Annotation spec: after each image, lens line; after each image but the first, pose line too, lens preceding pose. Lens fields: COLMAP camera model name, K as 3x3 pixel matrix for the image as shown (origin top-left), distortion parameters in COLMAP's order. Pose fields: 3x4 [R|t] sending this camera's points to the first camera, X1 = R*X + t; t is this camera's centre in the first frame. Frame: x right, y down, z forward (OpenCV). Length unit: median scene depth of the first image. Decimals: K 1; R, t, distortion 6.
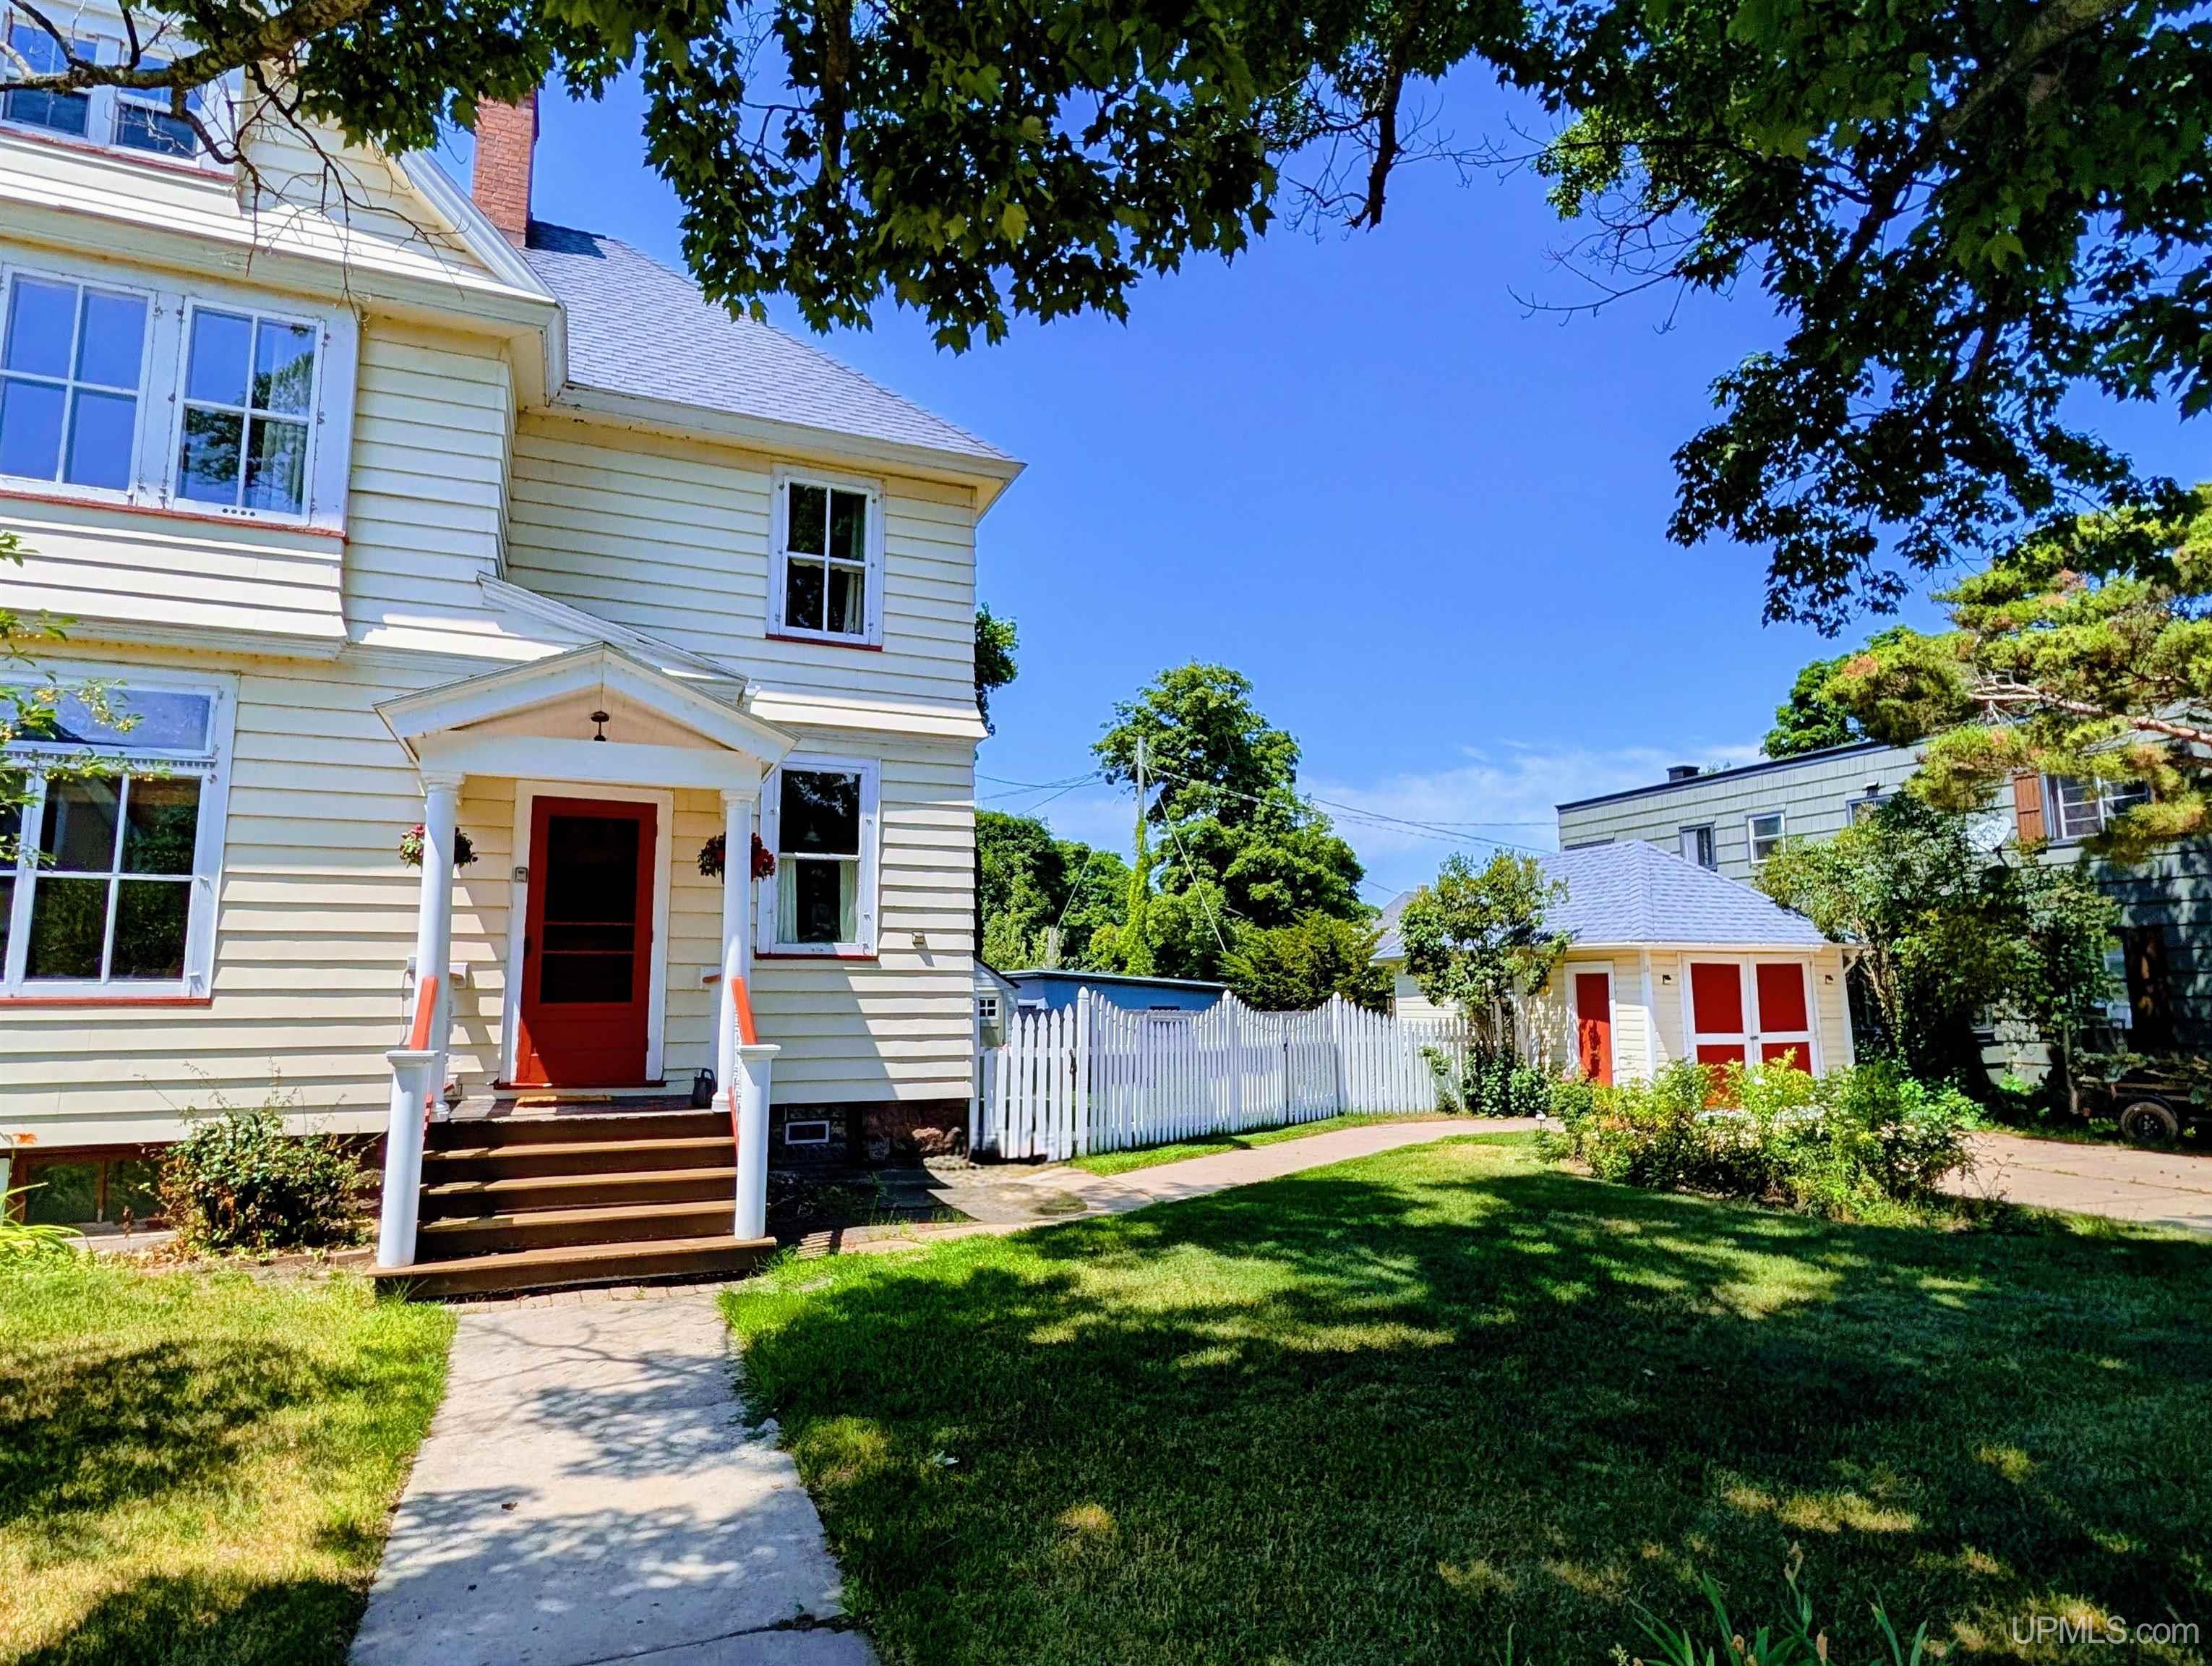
lens RADIAL K [[1217.0, 0, 1106.0], [0, 1217.0, 833.0], [0, 0, 1]] dist [-0.006238, -0.000977]
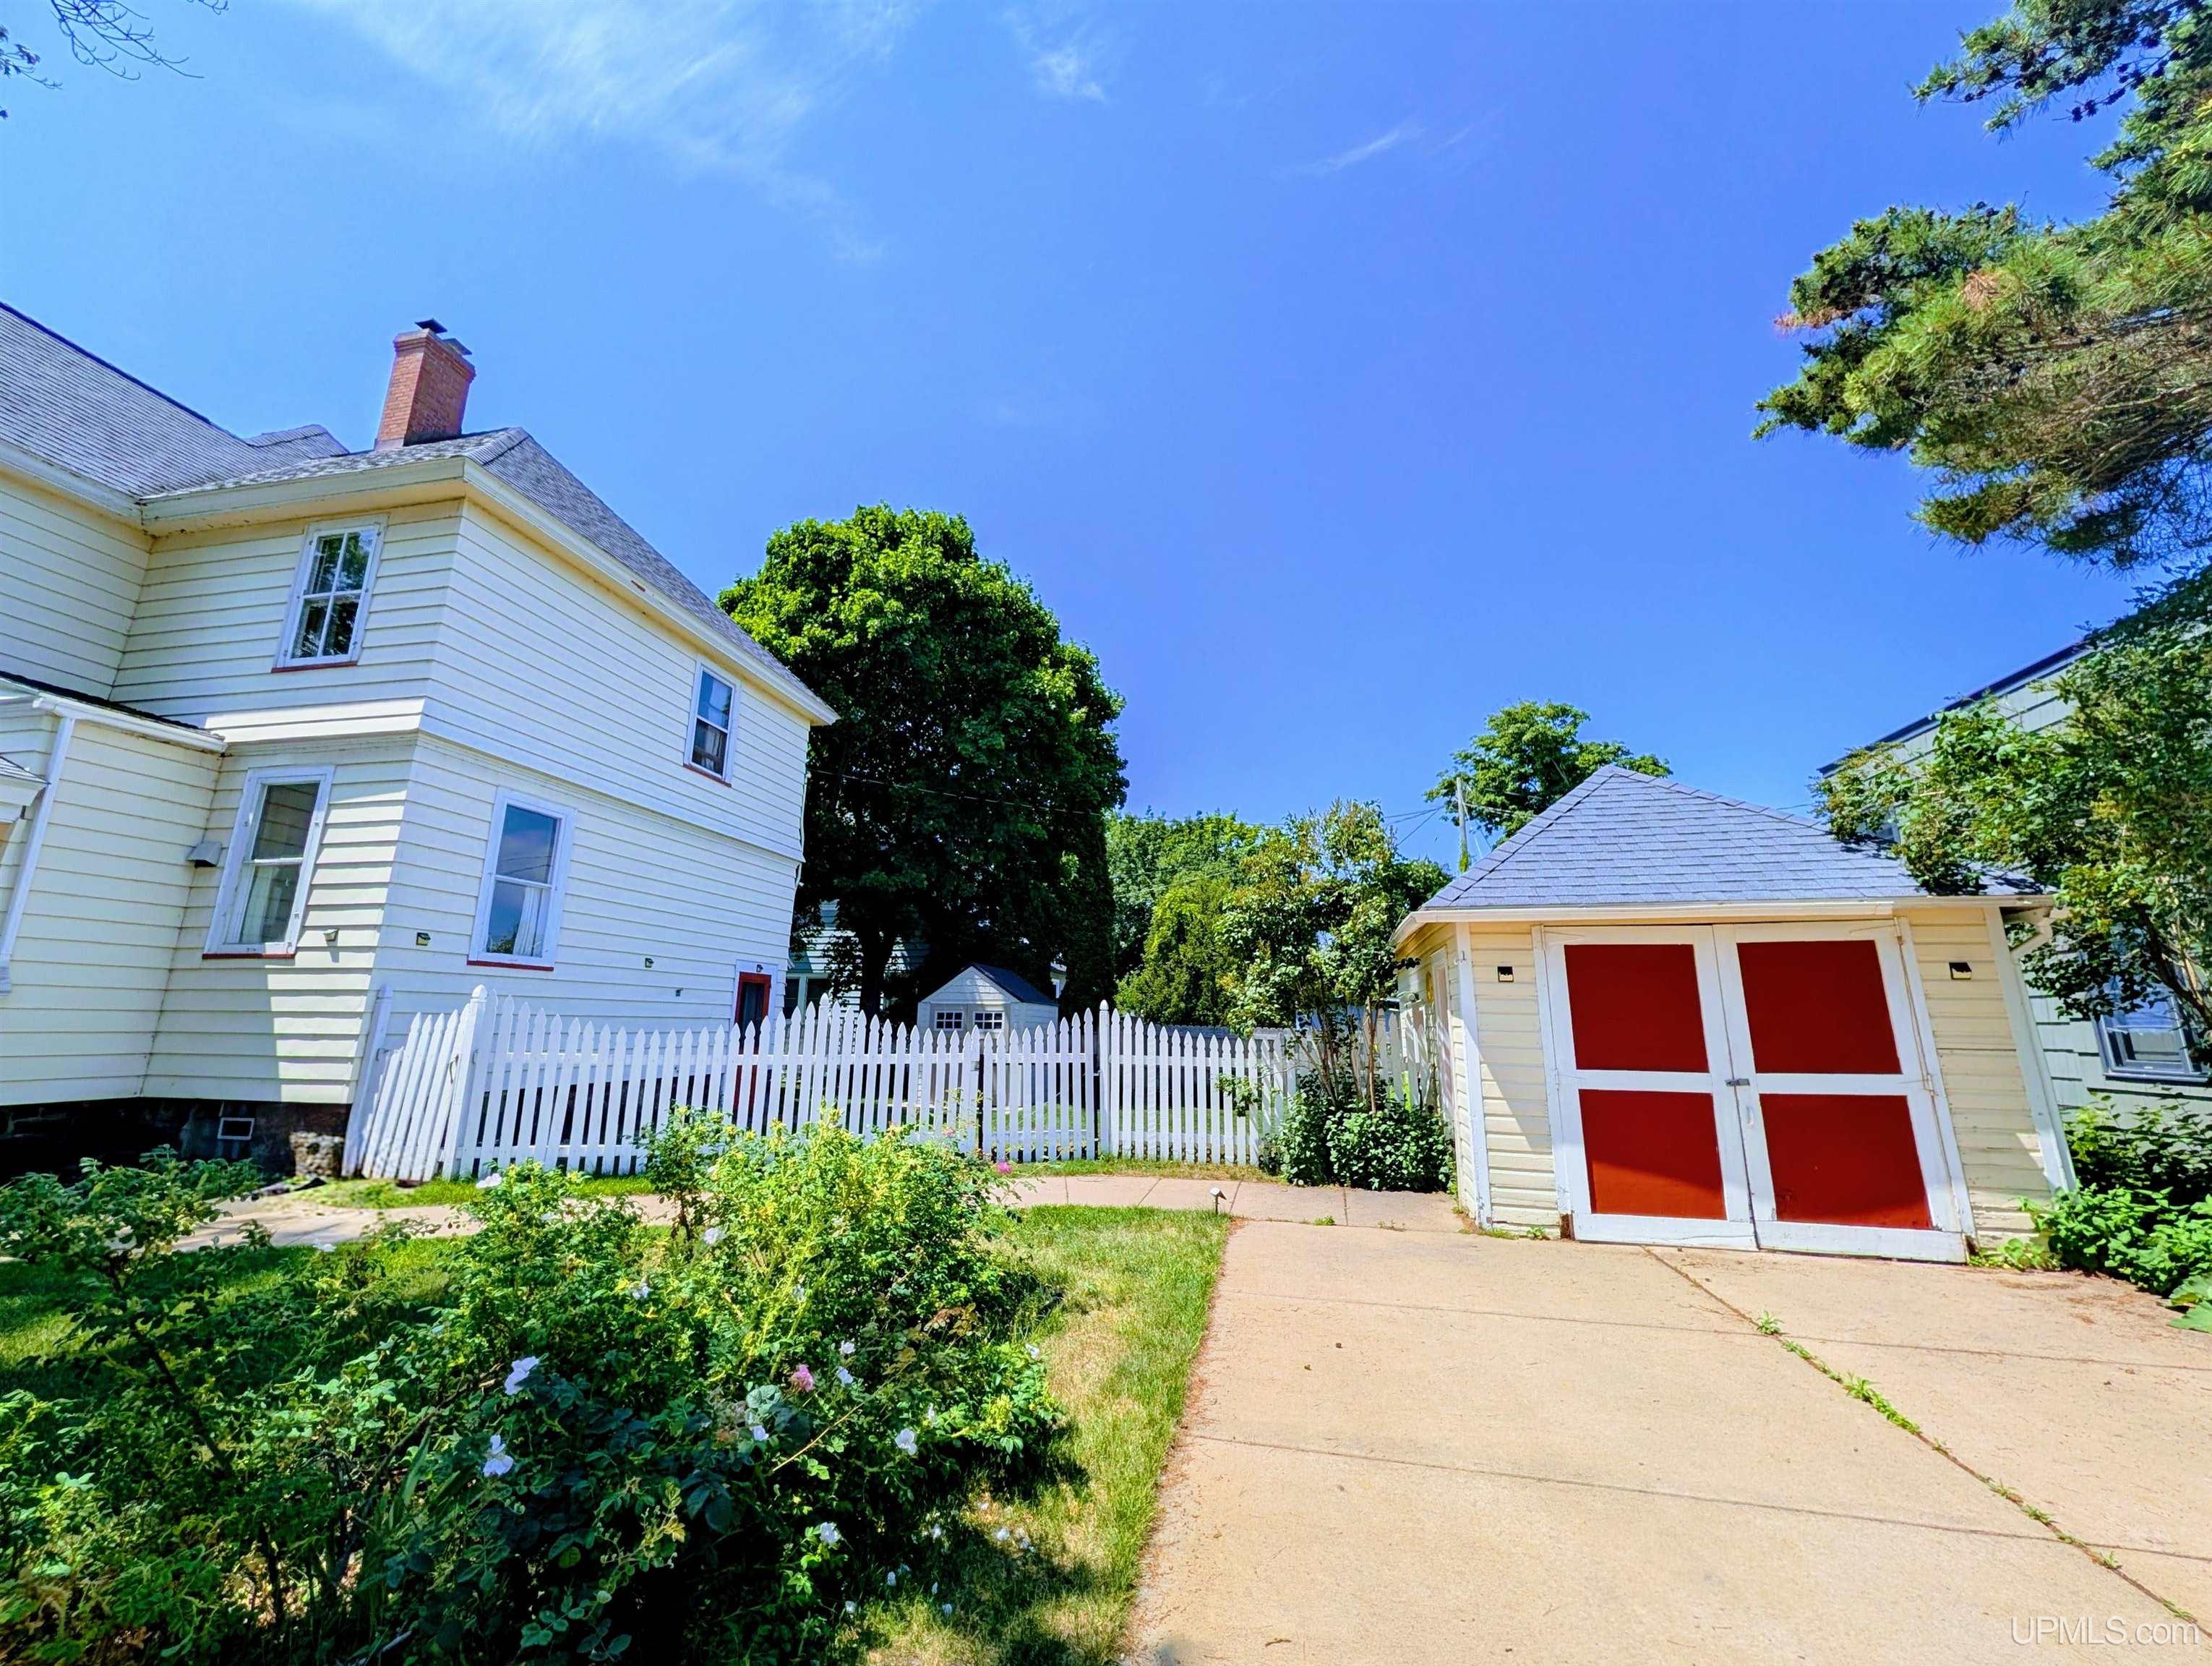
lens RADIAL K [[868.2, 0, 1113.1], [0, 868.2, 830.2], [0, 0, 1]] dist [0.000172, 0.000051]
pose [[0.826484, -0.115214, -0.551044, 0.781510], [0.065125, 0.991829, -0.109696, 0.122066], [0.559181, 0.054775, 0.827234, 0.774596]]
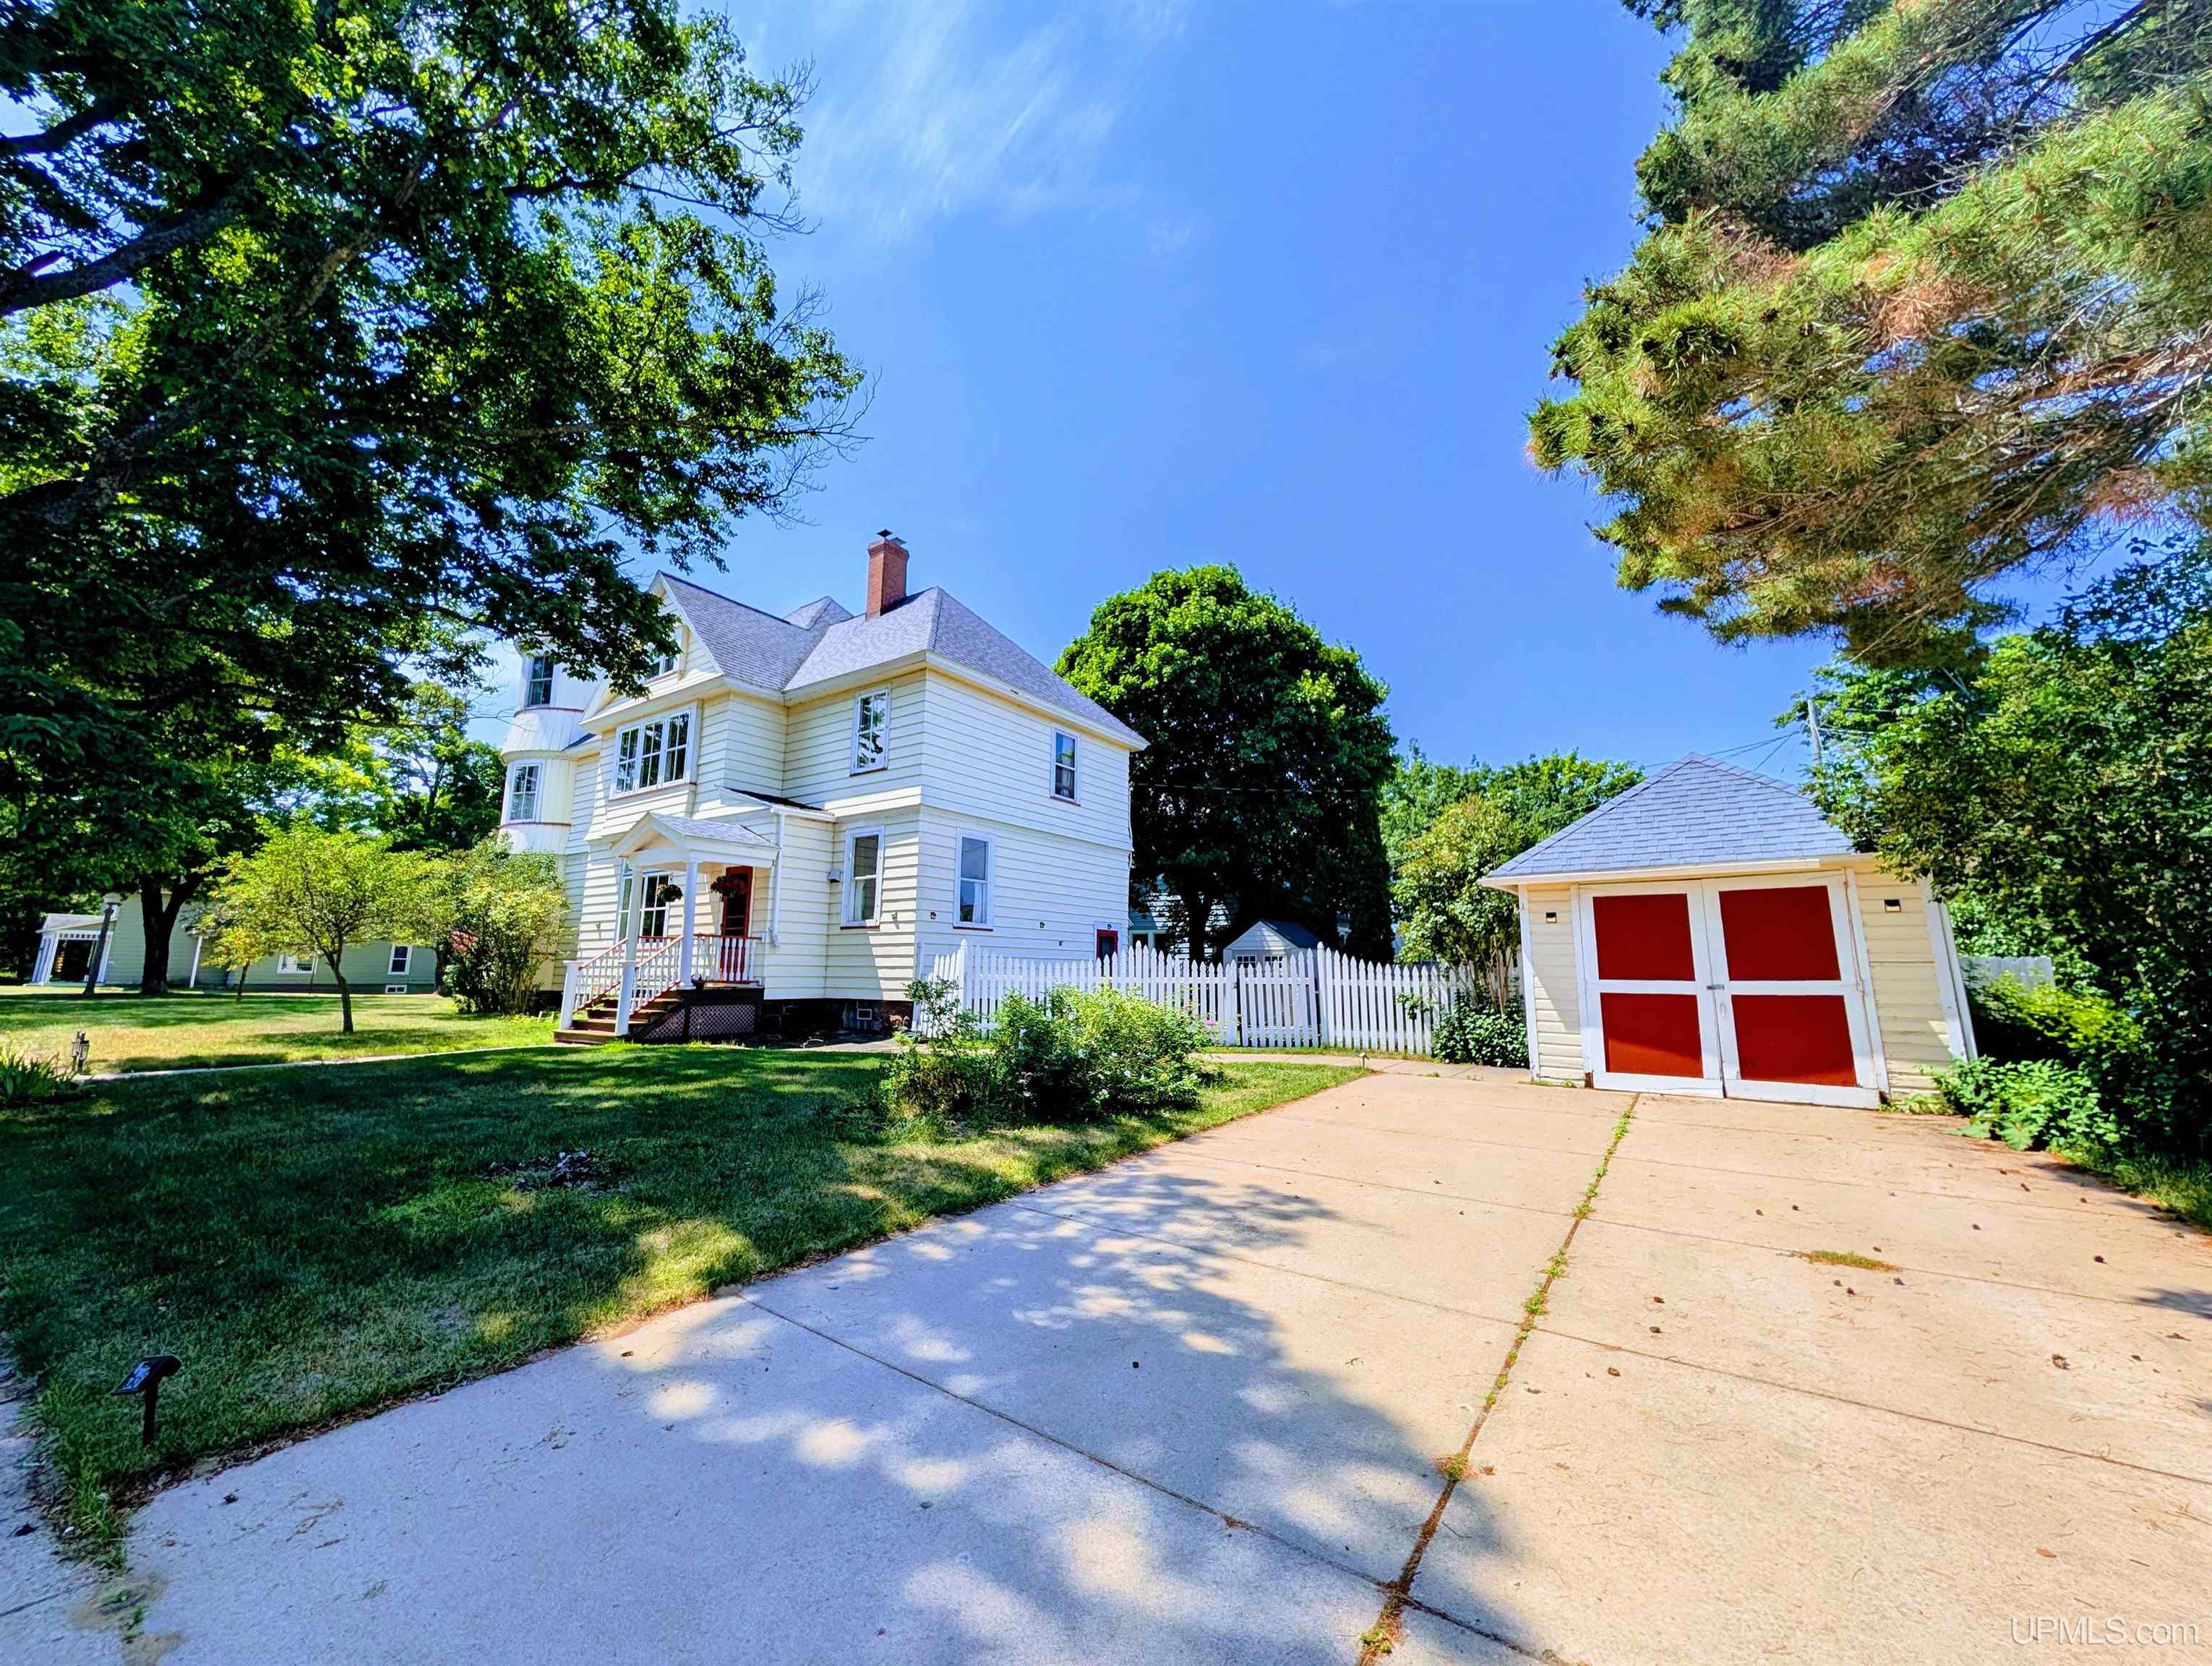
lens RADIAL K [[852.8, 0, 1110.7], [0, 852.8, 837.6], [0, 0, 1]] dist [-0.000084, -0.000142]
pose [[0.536051, -0.130104, -0.834099, 1.169890], [0.105995, 0.990606, -0.086396, 0.118463], [0.837505, -0.042097, 0.544806, 0.567950]]
